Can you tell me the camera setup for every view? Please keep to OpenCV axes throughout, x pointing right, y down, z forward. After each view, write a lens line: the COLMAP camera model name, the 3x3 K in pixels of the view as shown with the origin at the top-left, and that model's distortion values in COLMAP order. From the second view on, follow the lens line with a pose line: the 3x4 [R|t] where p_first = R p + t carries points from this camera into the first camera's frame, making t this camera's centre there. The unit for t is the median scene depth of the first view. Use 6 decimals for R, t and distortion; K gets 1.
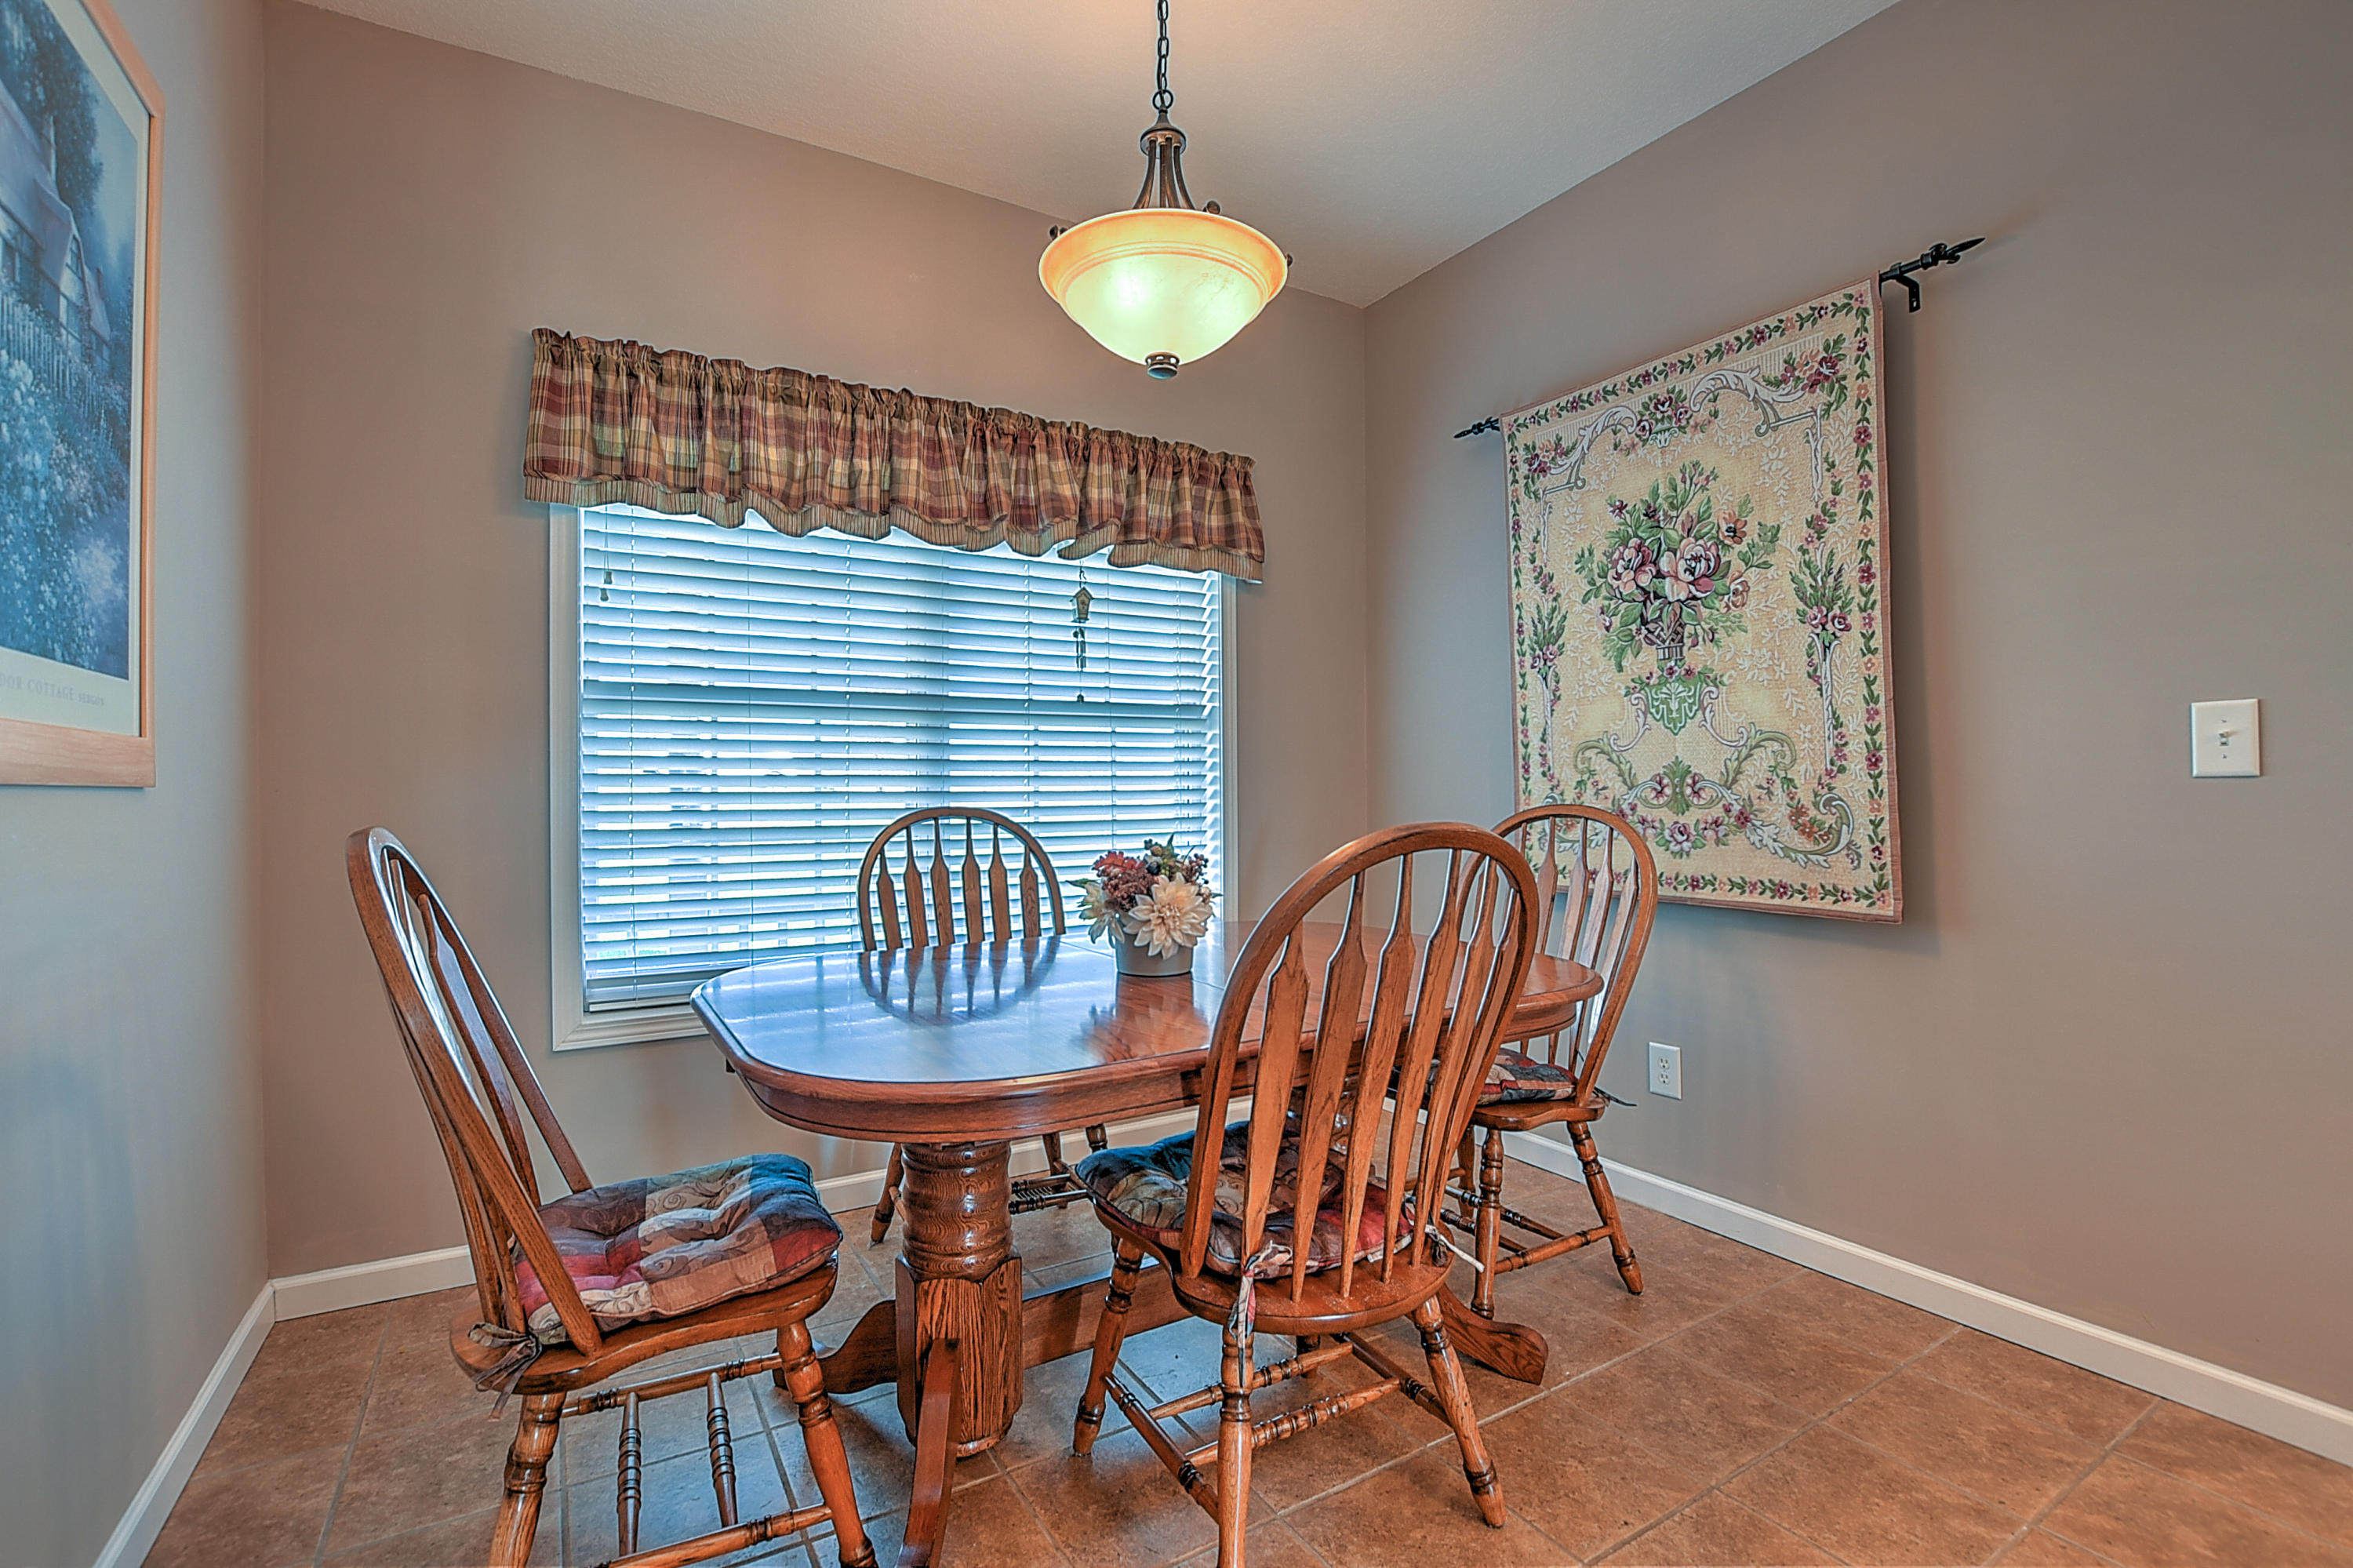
lens RADIAL K [[1043.0, 0, 1189.3], [0, 1043.0, 789.9], [0, 0, 1]] dist [-0.031202, 0.003552]
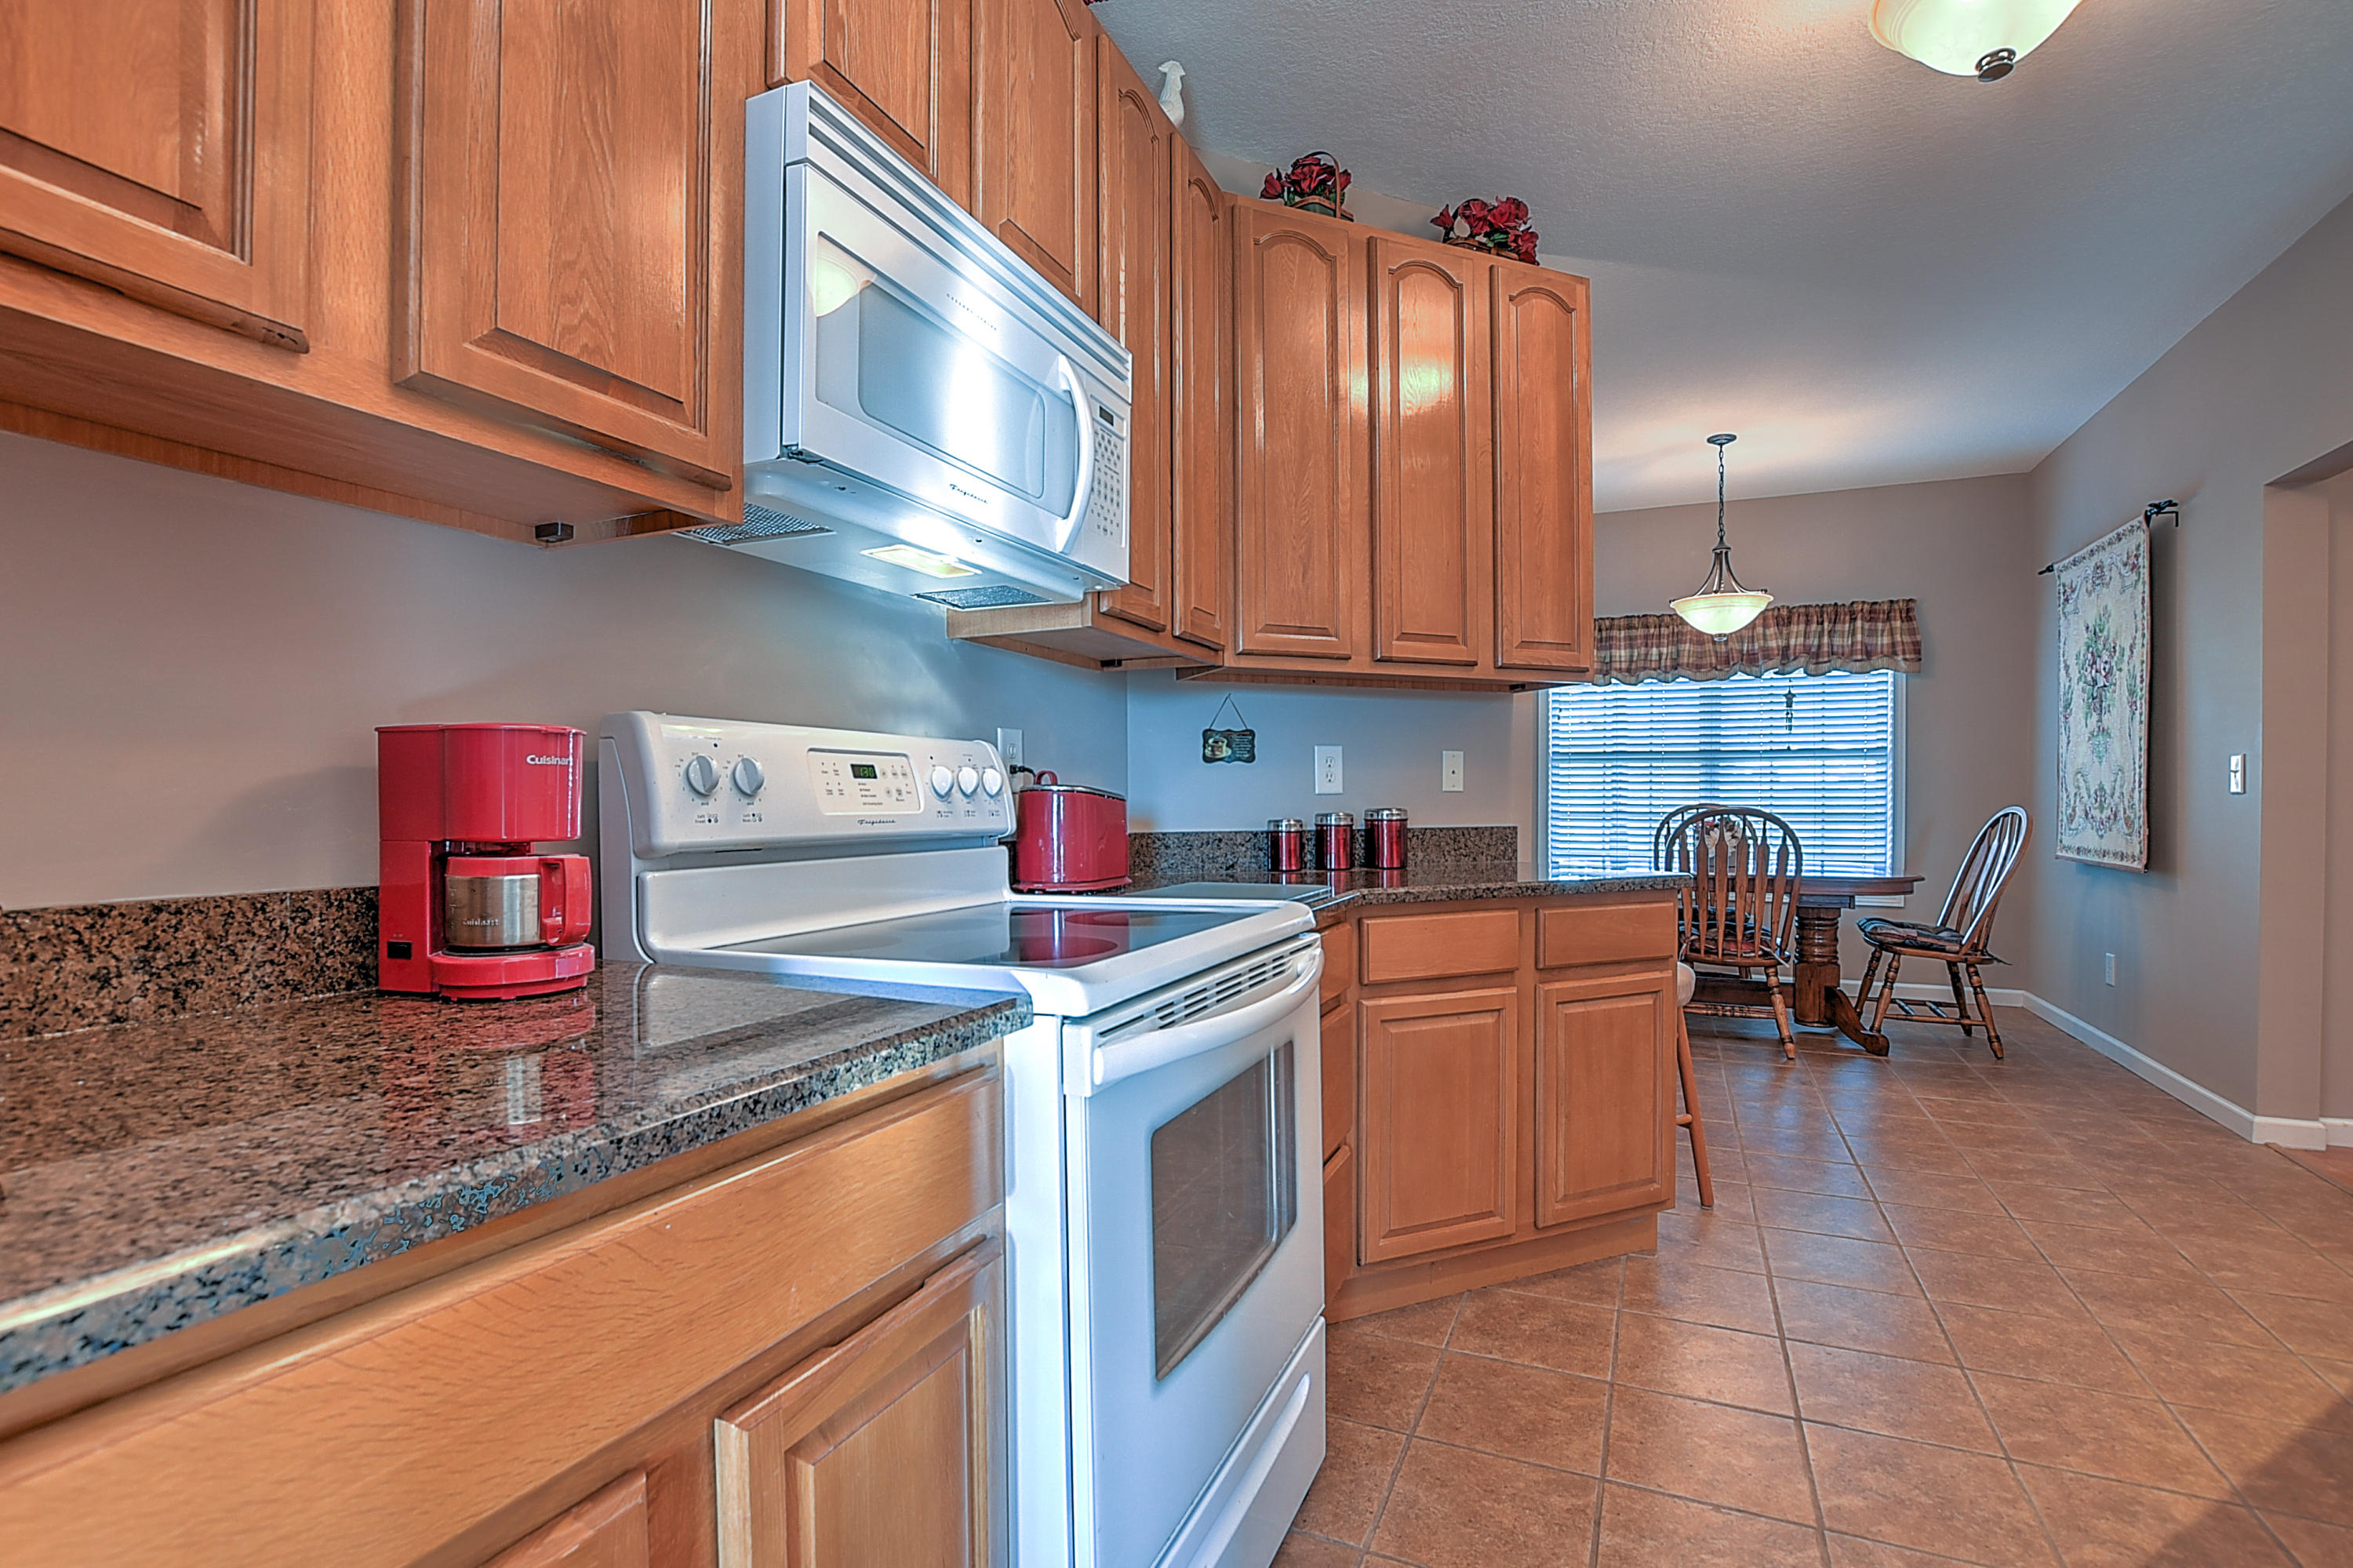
lens RADIAL K [[1043.0, 0, 1201.4], [0, 1043.0, 822.8], [0, 0, 1]] dist [-0.031202, 0.003552]
pose [[0.577295, 0.027294, -0.816080, 0.863558], [-0.007355, 0.999574, 0.028229, 0.002036], [0.816503, -0.010294, 0.577250, -1.012420]]
